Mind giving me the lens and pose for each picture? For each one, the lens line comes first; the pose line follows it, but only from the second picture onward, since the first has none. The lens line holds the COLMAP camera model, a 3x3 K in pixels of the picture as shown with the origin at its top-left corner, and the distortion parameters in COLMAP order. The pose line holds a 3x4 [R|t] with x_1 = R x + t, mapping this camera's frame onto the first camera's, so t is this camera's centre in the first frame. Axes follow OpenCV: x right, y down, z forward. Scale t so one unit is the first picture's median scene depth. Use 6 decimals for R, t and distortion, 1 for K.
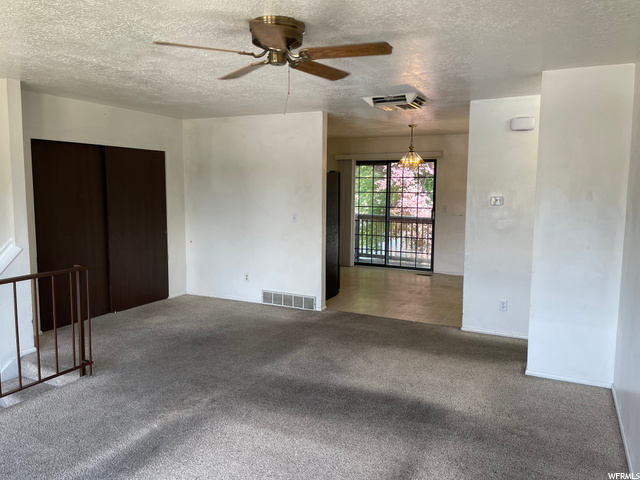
lens RADIAL K [[484.0, 0, 325.4], [0, 484.0, 235.7], [0, 0, 1]] dist [0.080348, -0.098951]
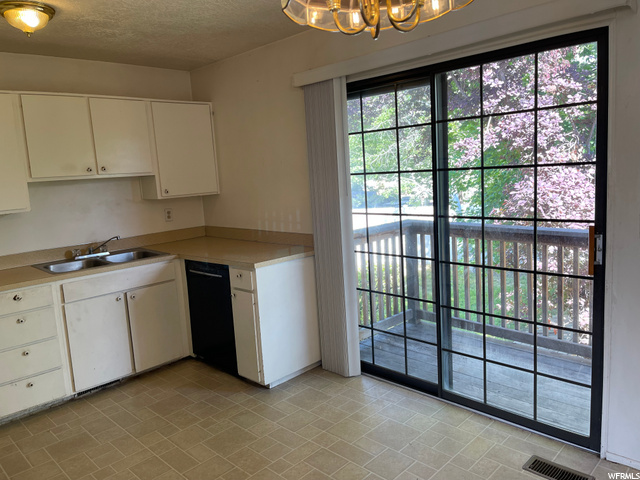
lens RADIAL K [[484.0, 0, 325.4], [0, 484.0, 235.7], [0, 0, 1]] dist [0.080348, -0.098951]
pose [[0.945804, -0.012507, -0.324498, 0.164416], [0.028985, 0.998521, 0.045994, -0.064510], [0.323443, -0.052907, 0.944767, 0.684347]]
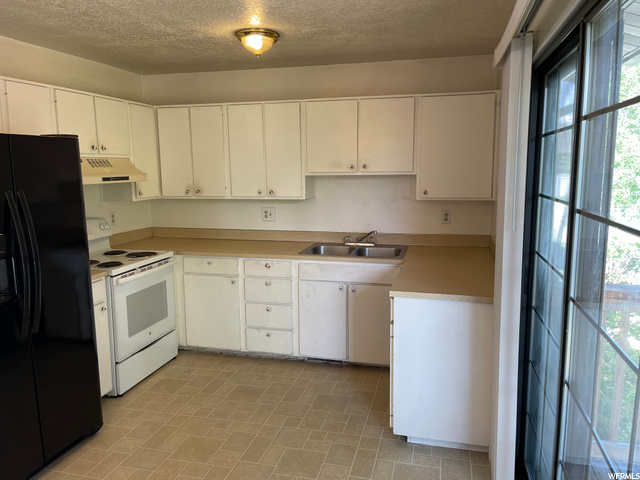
lens RADIAL K [[484.0, 0, 325.4], [0, 484.0, 235.7], [0, 0, 1]] dist [0.080348, -0.098951]
pose [[0.204868, 0.134288, -0.969534, 0.251039], [-0.087073, 0.989117, 0.118601, -0.087575], [0.974909, 0.060123, 0.214331, 0.845789]]
